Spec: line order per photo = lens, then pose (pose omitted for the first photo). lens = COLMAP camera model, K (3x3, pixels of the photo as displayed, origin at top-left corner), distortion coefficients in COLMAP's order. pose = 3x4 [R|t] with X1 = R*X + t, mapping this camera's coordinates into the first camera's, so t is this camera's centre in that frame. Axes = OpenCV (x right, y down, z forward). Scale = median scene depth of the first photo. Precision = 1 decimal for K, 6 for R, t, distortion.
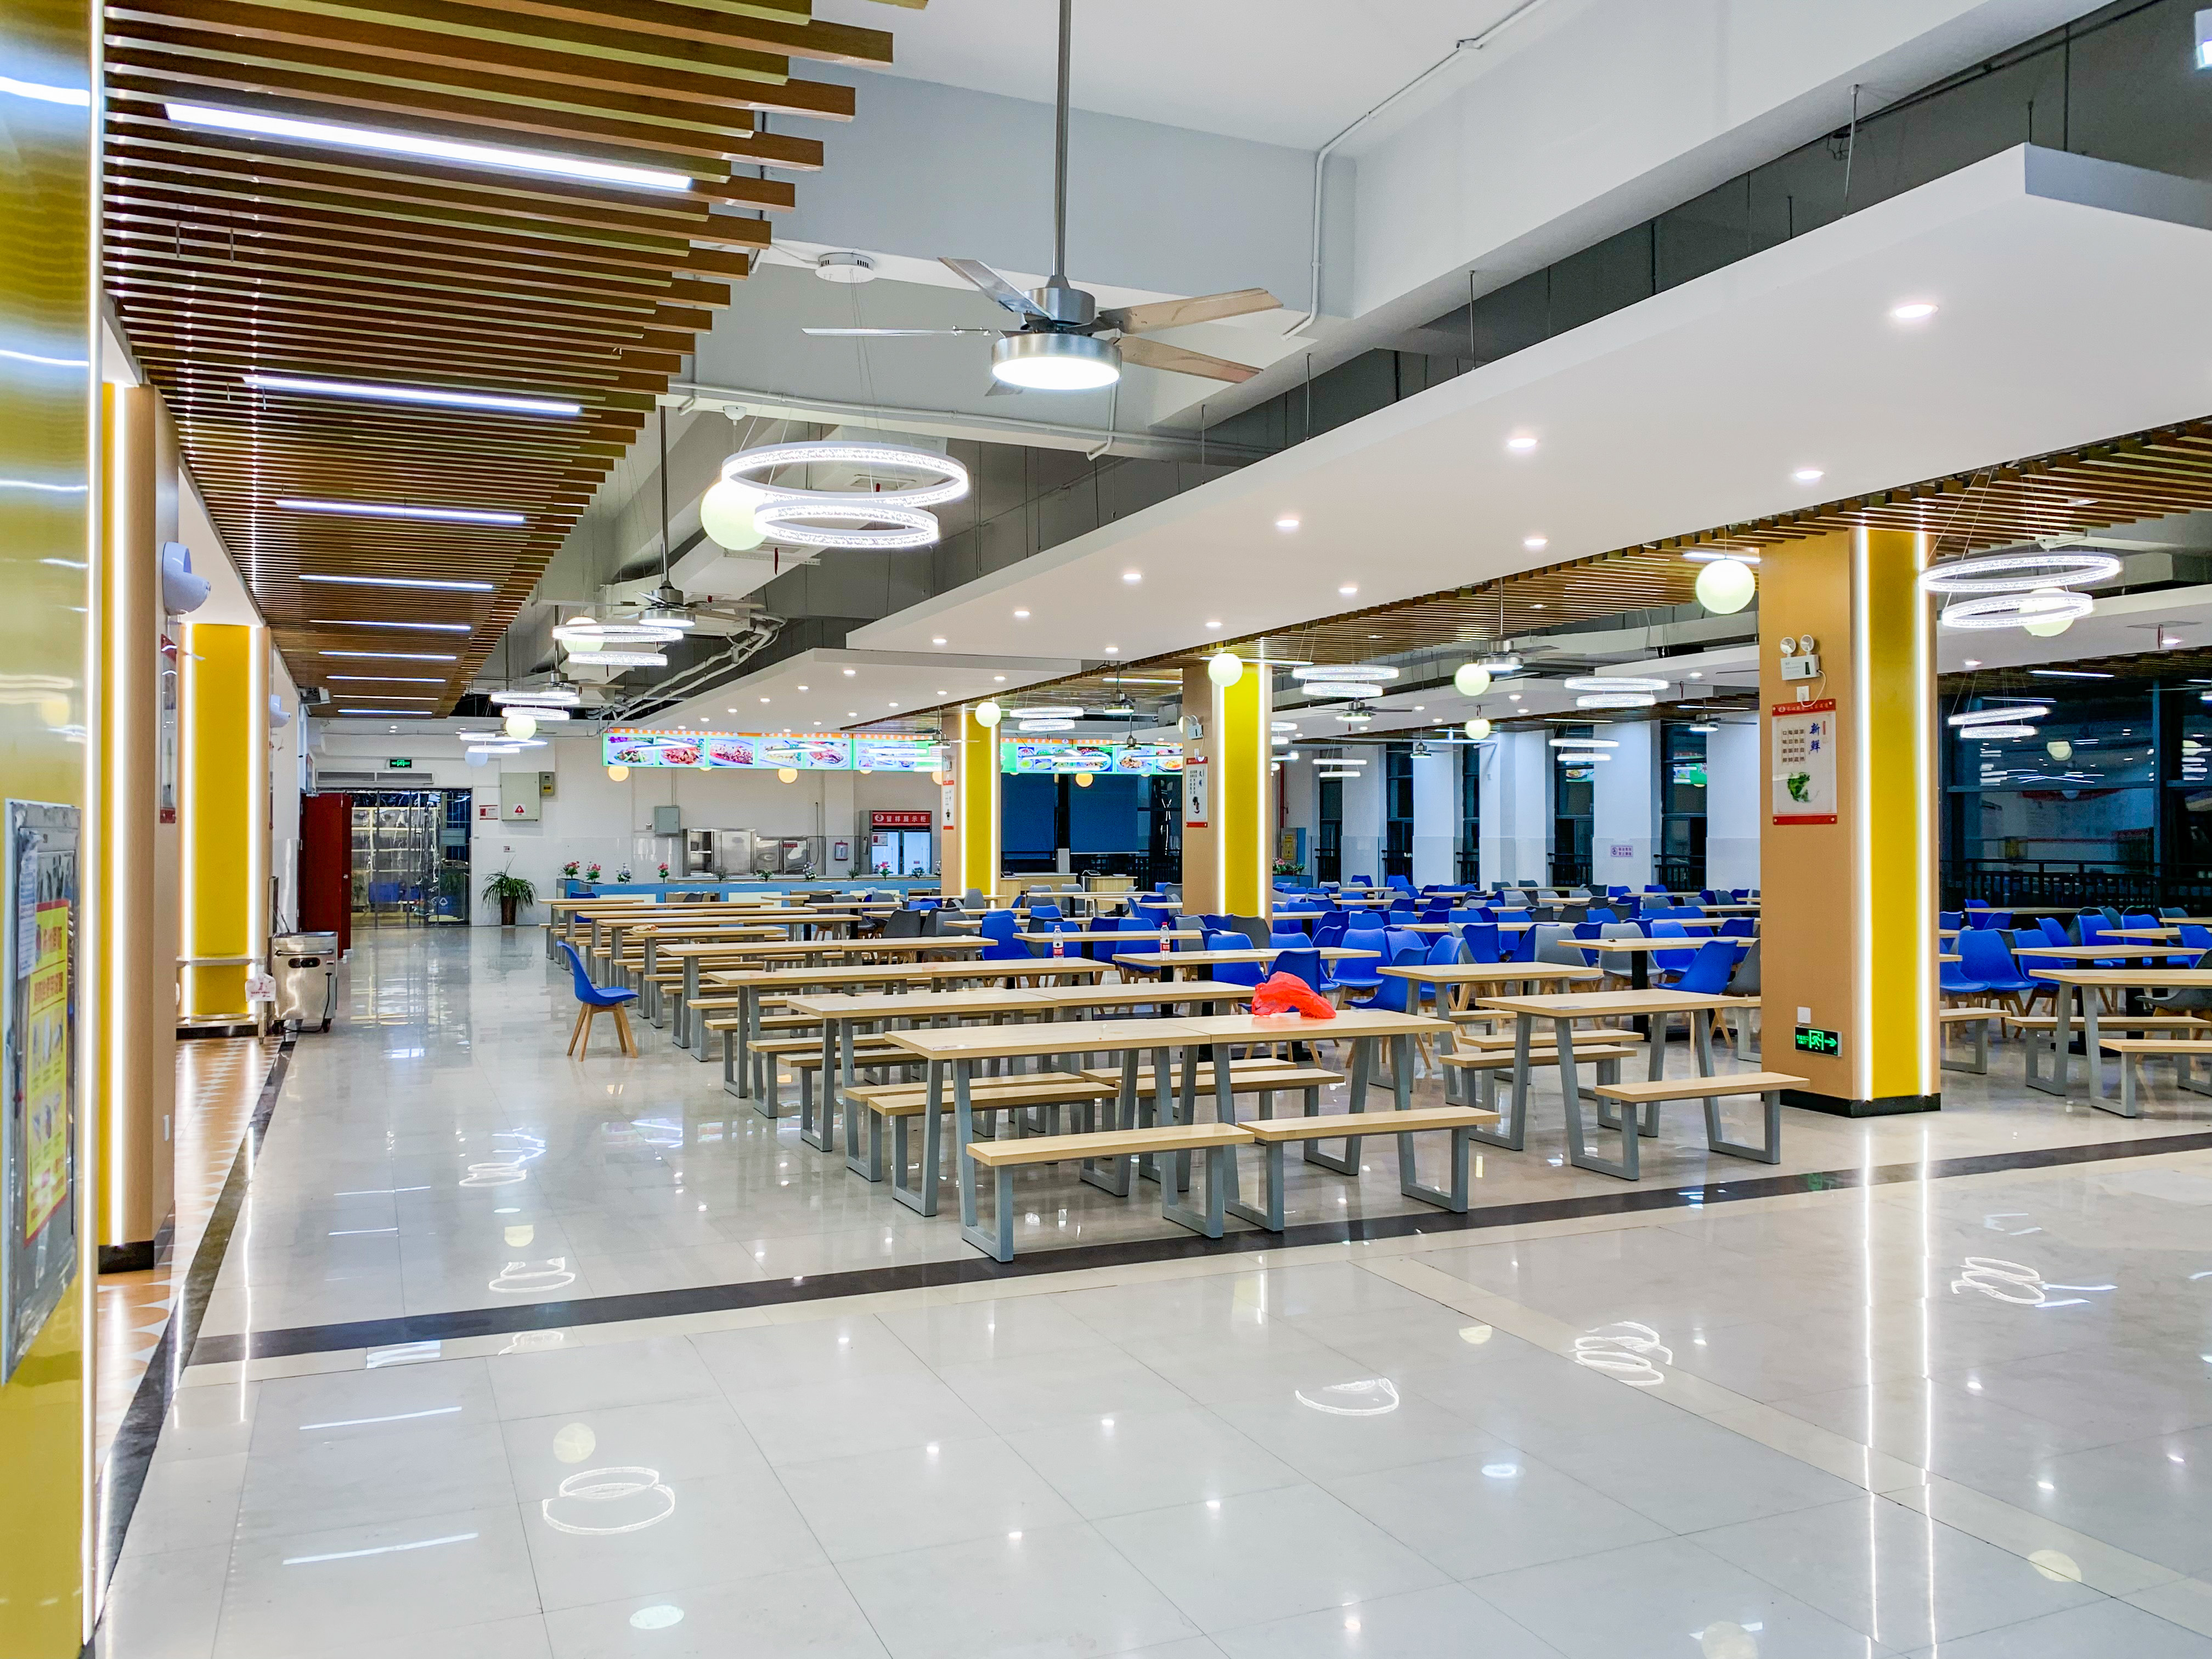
lens RADIAL K [[1693.5, 0, 1106.0], [0, 1693.5, 829.5], [0, 0, 1]] dist [0.058015, -0.080408]
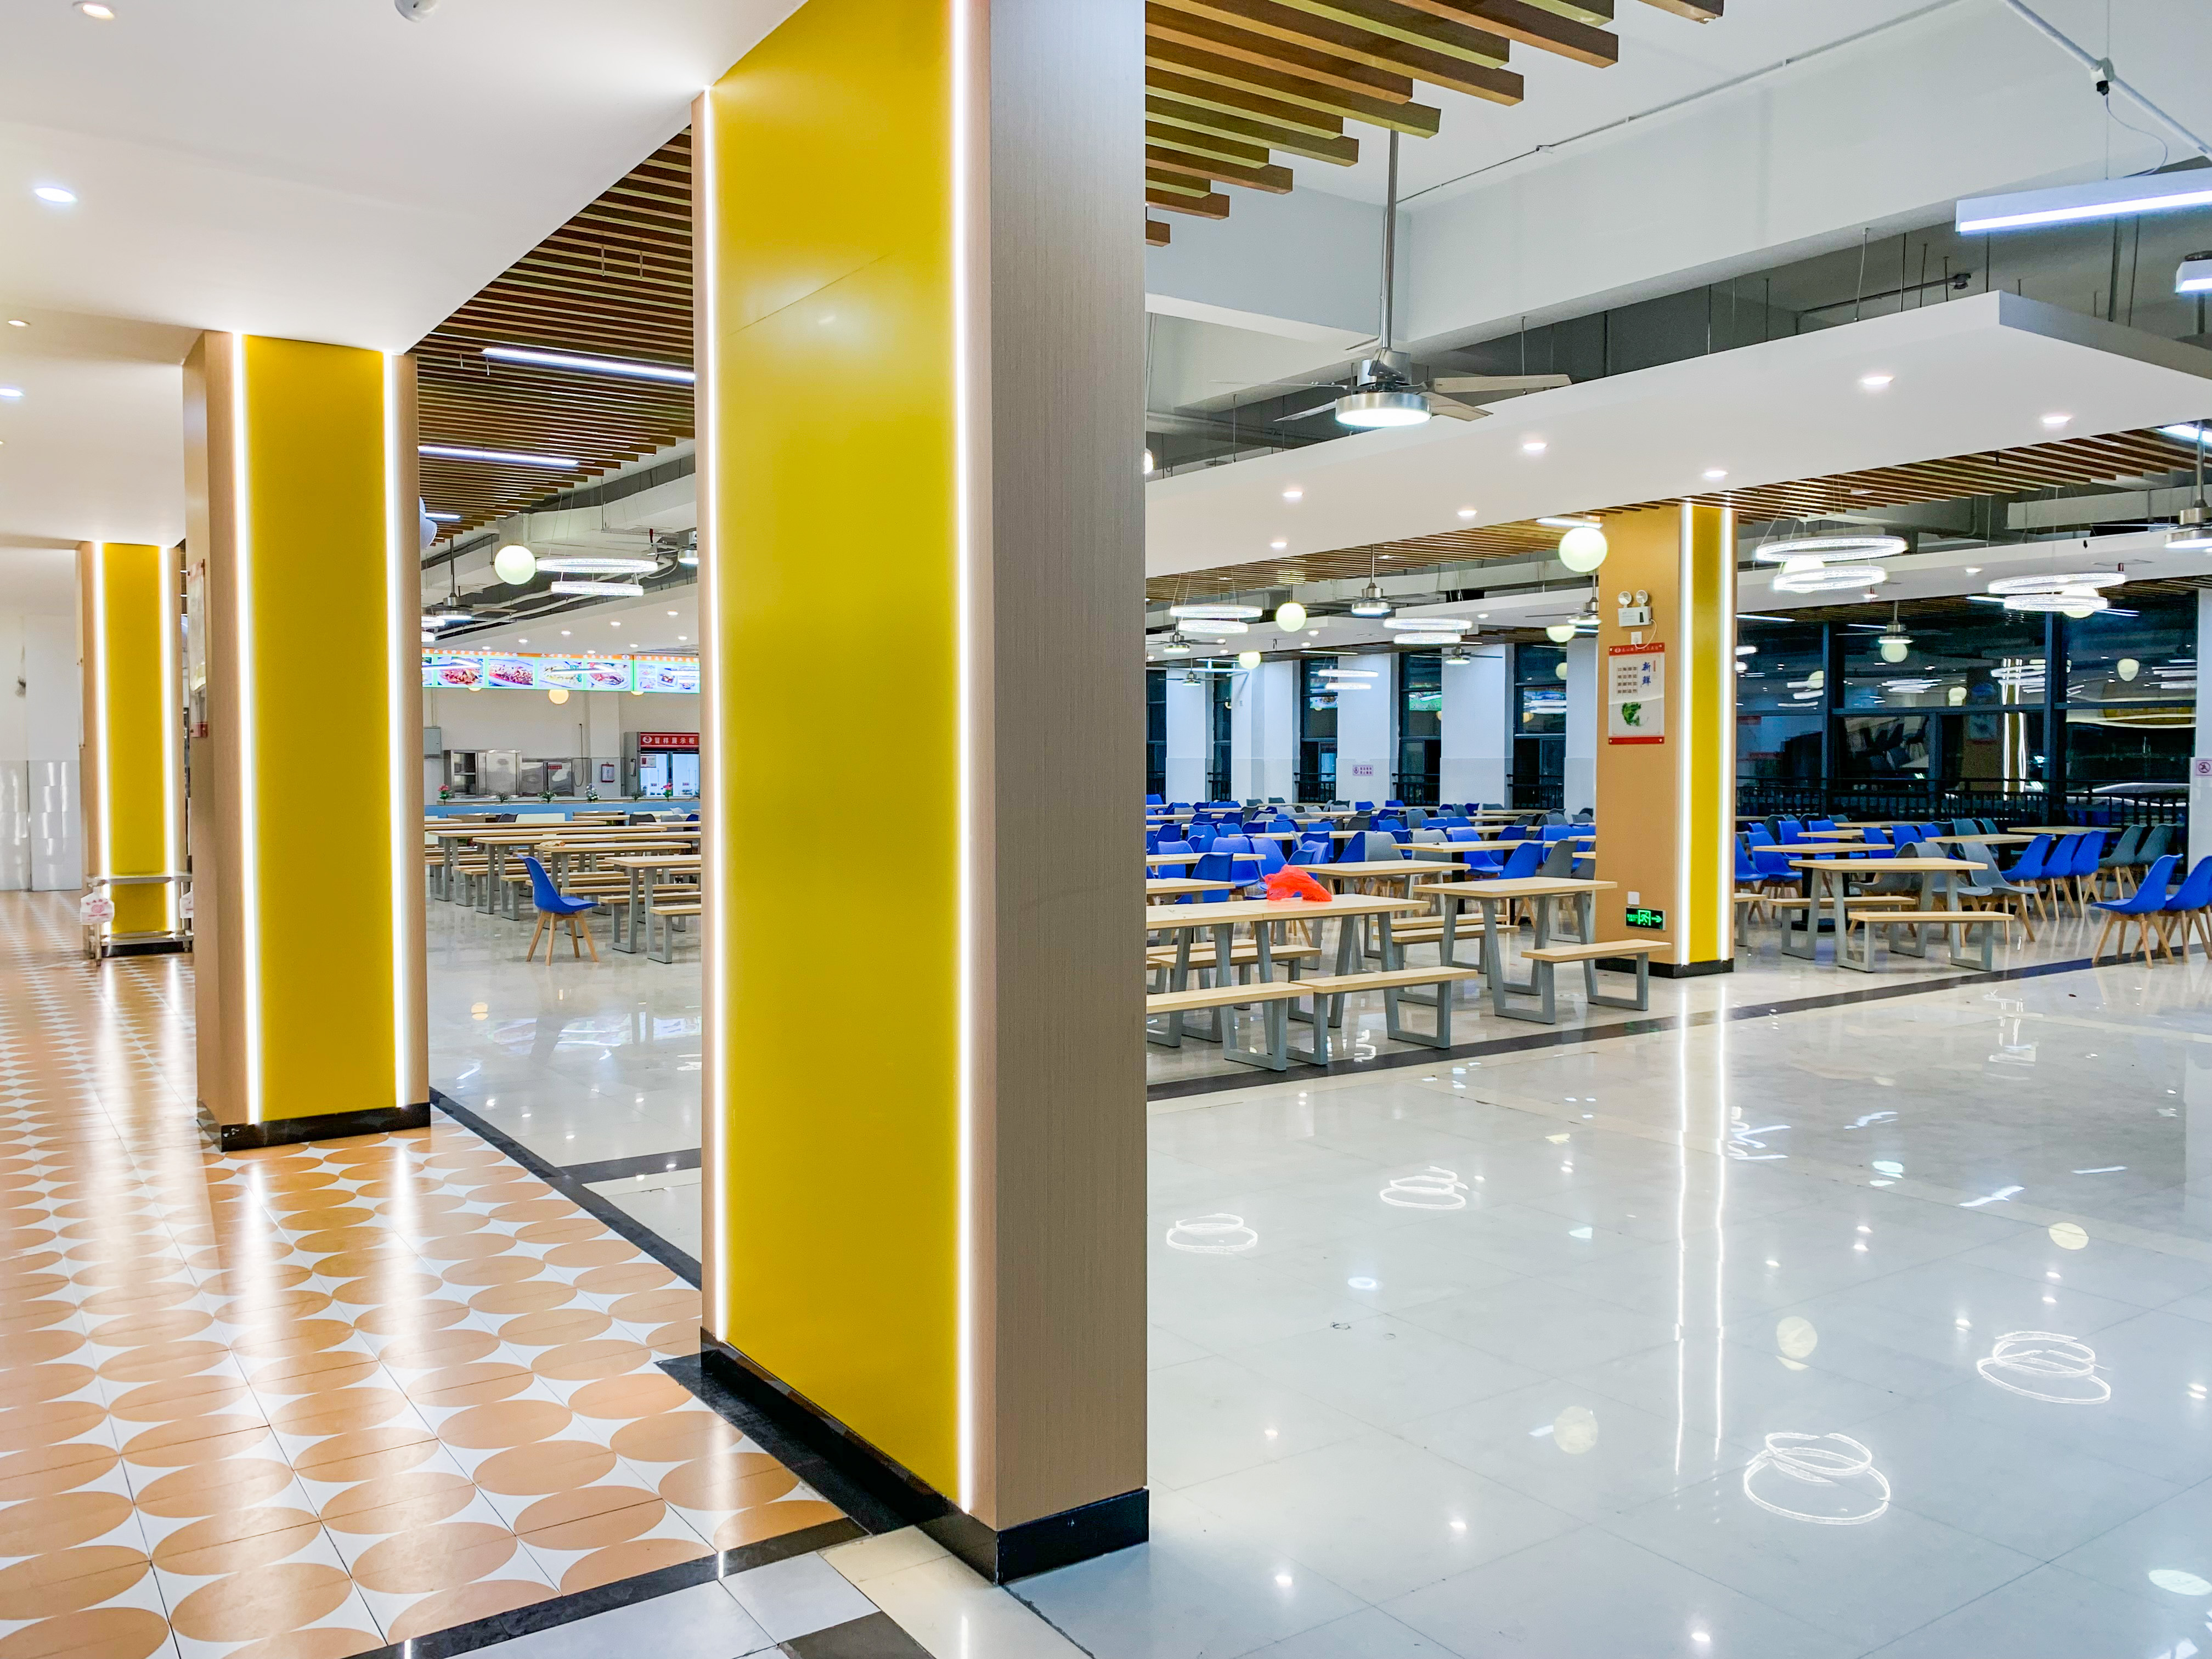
lens RADIAL K [[1693.5, 0, 1106.0], [0, 1693.5, 829.5], [0, 0, 1]] dist [0.058015, -0.080408]
pose [[0.980866, -0.009008, 0.194476, -0.166445], [0.000204, 0.998976, 0.045244, 0.002302], [-0.194685, -0.044339, 0.979863, -0.108143]]
